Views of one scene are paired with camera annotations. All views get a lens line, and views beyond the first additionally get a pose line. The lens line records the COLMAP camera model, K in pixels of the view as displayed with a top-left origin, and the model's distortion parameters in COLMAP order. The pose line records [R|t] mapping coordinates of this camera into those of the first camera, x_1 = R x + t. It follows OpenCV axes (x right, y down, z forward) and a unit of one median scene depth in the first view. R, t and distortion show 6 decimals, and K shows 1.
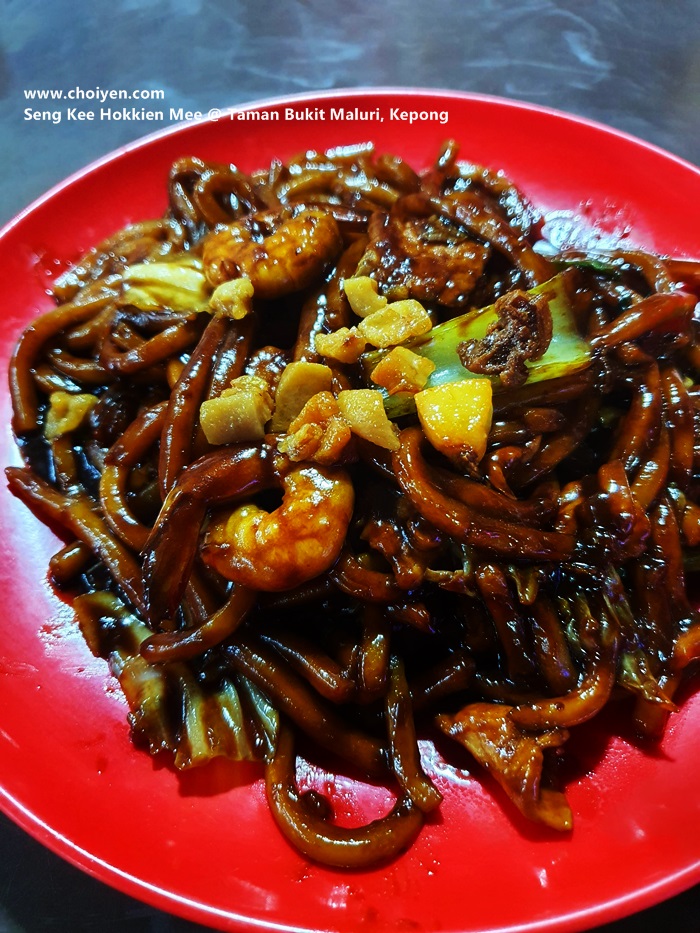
lens RADIAL K [[705.5, 0, 350.0], [0, 705.5, 466.5], [0, 0, 1]] dist [-0.000545, -0.000618]
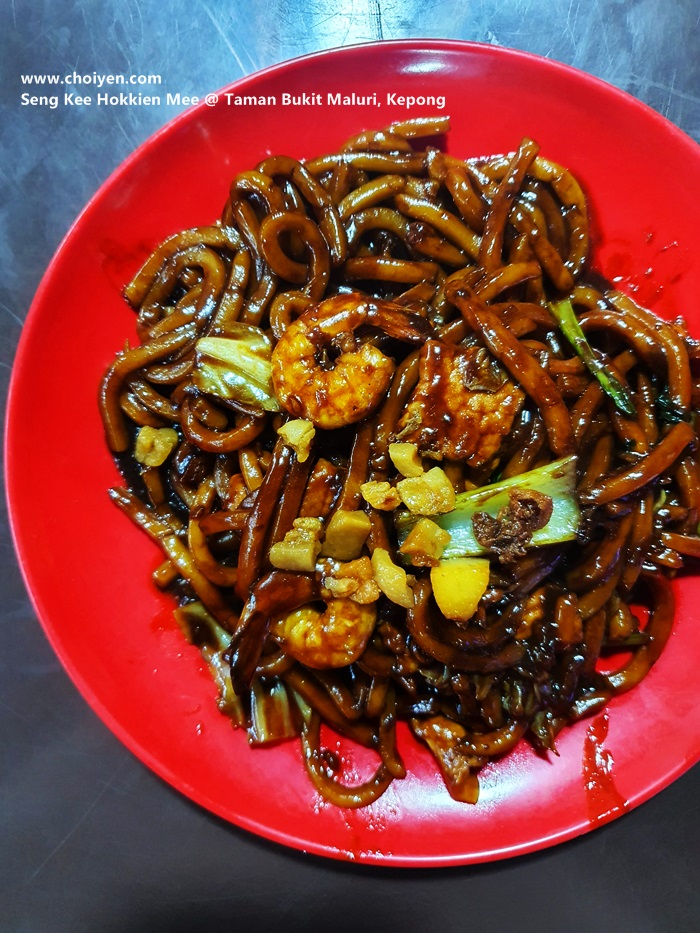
lens RADIAL K [[705.5, 0, 350.0], [0, 705.5, 466.5], [0, 0, 1]] dist [-0.000545, -0.000618]
pose [[0.993846, 0.109088, 0.019218, -0.103718], [-0.102628, 0.841564, 0.530318, -0.918791], [0.041678, -0.529026, 0.847581, -0.036034]]
